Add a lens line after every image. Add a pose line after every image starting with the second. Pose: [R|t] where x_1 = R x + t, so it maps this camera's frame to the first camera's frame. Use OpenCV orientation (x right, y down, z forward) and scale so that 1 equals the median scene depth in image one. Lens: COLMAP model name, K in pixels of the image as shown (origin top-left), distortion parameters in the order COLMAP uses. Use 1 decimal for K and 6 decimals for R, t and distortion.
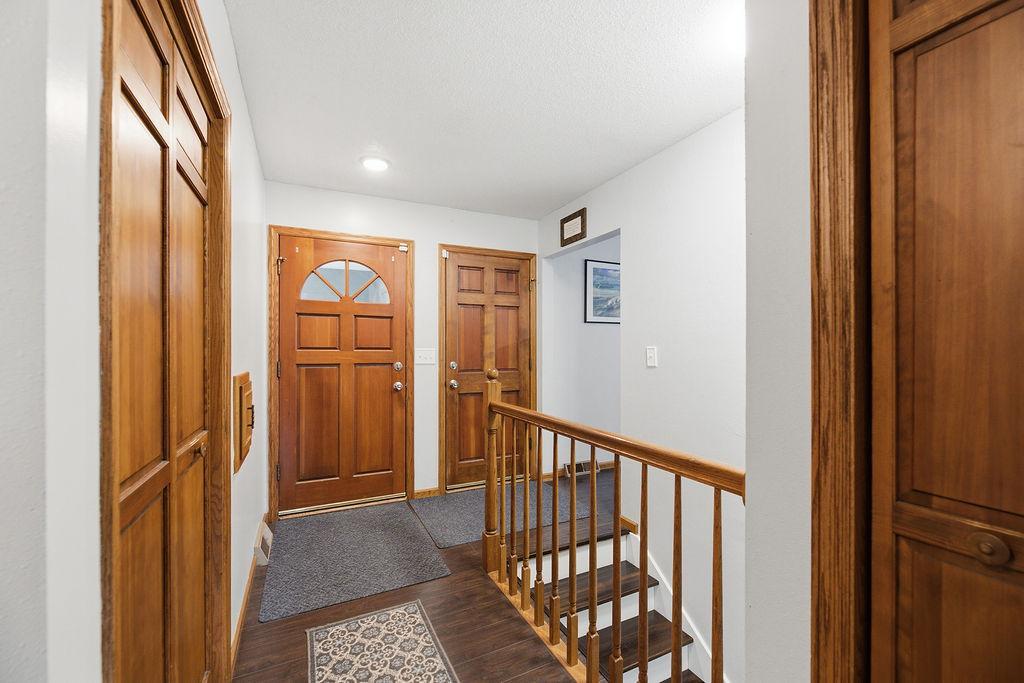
lens RADIAL K [[415.0, 0, 512.0], [0, 415.0, 341.5], [0, 0, 1]] dist [-0.001502, -0.000199]
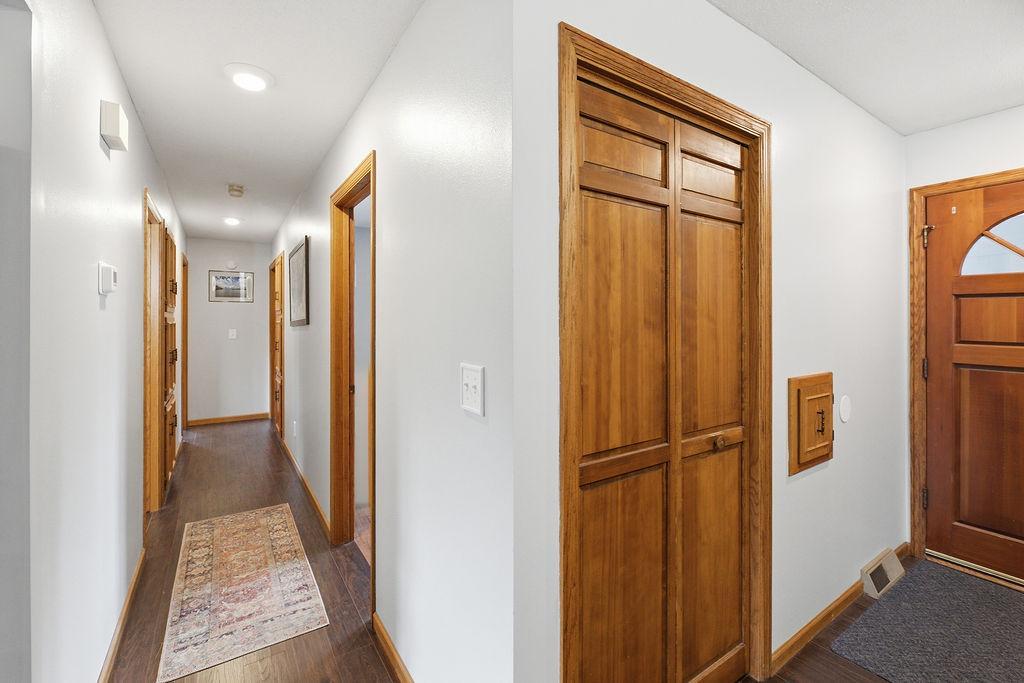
lens RADIAL K [[440.6, 0, 511.1], [0, 440.6, 313.4], [0, 0, 1]] dist [0.001675, -0.000037]
pose [[0.133629, -0.006895, -0.991007, 0.167102], [0.012075, 0.999913, -0.005328, -0.042496], [0.990958, -0.011255, 0.133700, 0.106825]]
